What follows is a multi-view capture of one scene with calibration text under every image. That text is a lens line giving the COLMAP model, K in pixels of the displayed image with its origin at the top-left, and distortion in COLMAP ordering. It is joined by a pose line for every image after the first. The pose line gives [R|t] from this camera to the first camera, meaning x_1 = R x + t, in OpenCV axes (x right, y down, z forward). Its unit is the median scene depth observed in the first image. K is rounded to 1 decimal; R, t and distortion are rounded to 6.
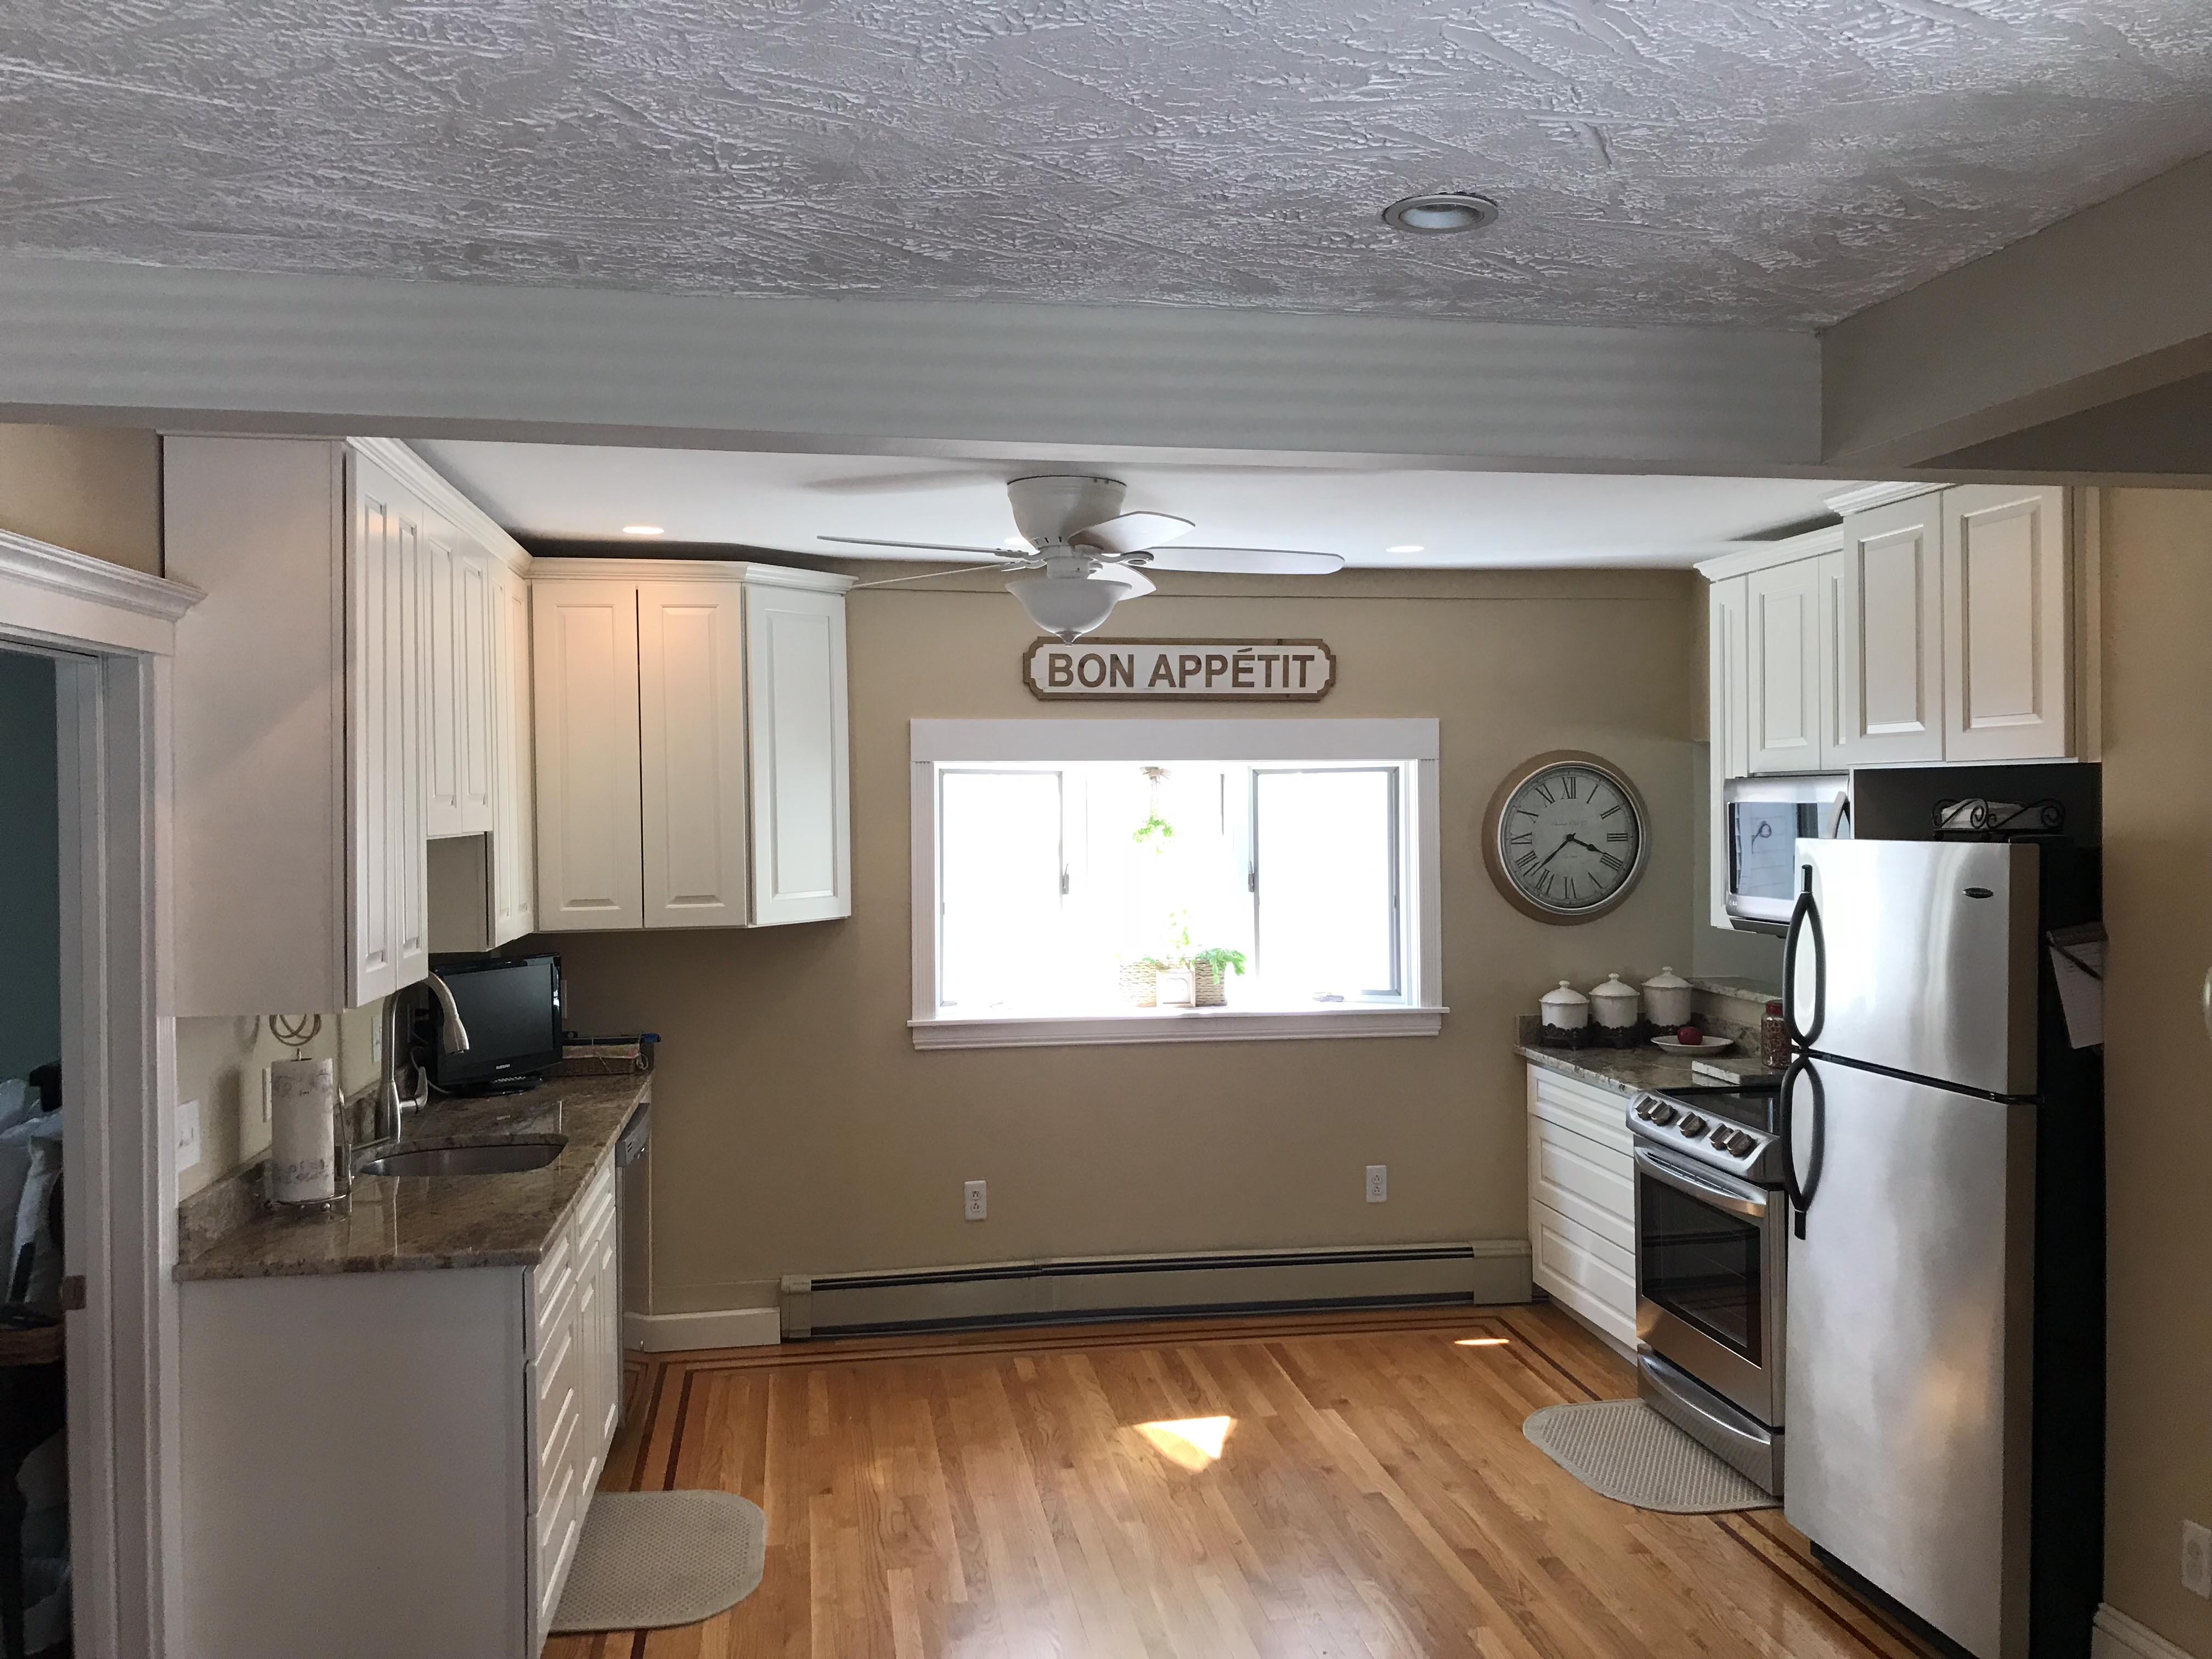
lens RADIAL K [[1772.1, 0, 1093.6], [0, 1772.1, 817.7], [0, 0, 1]] dist [0.068115, -0.148690]
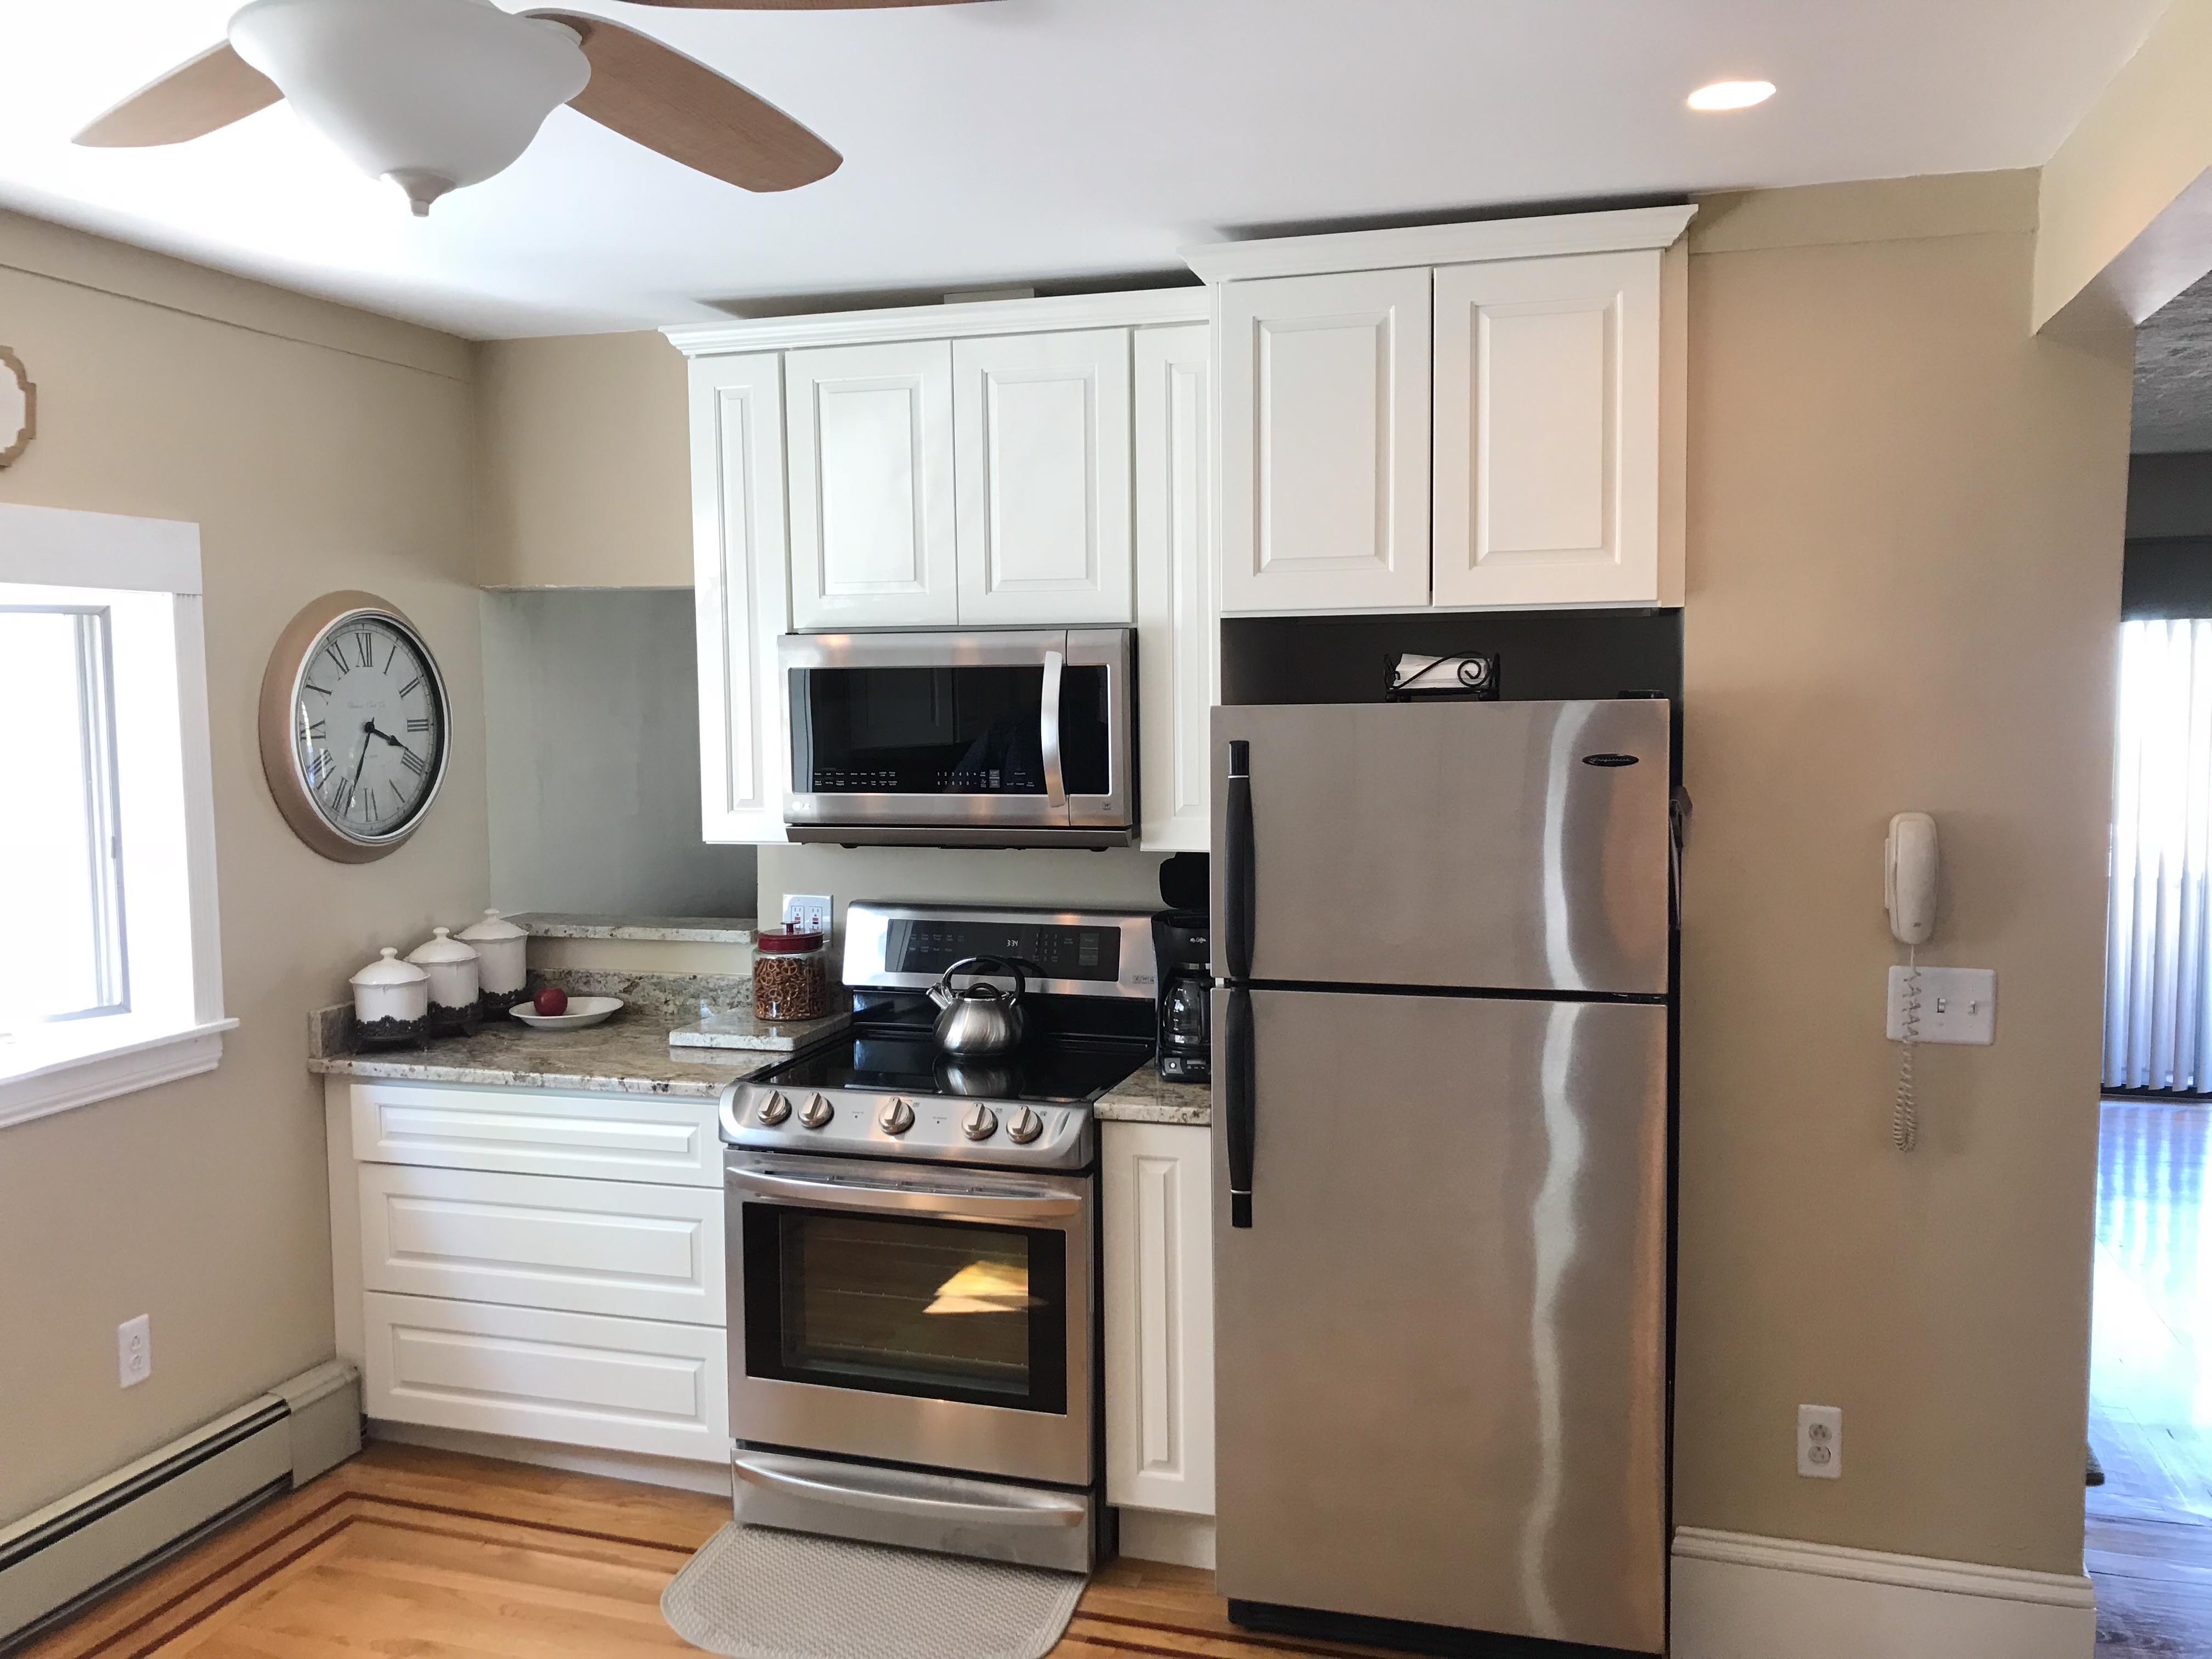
lens RADIAL K [[1772.1, 0, 1093.6], [0, 1772.1, 817.7], [0, 0, 1]] dist [0.068115, -0.148690]
pose [[0.427454, -0.064137, 0.901759, -0.211915], [0.014533, 0.997839, 0.064082, 0.006709], [-0.903920, -0.014287, 0.427462, 0.501135]]
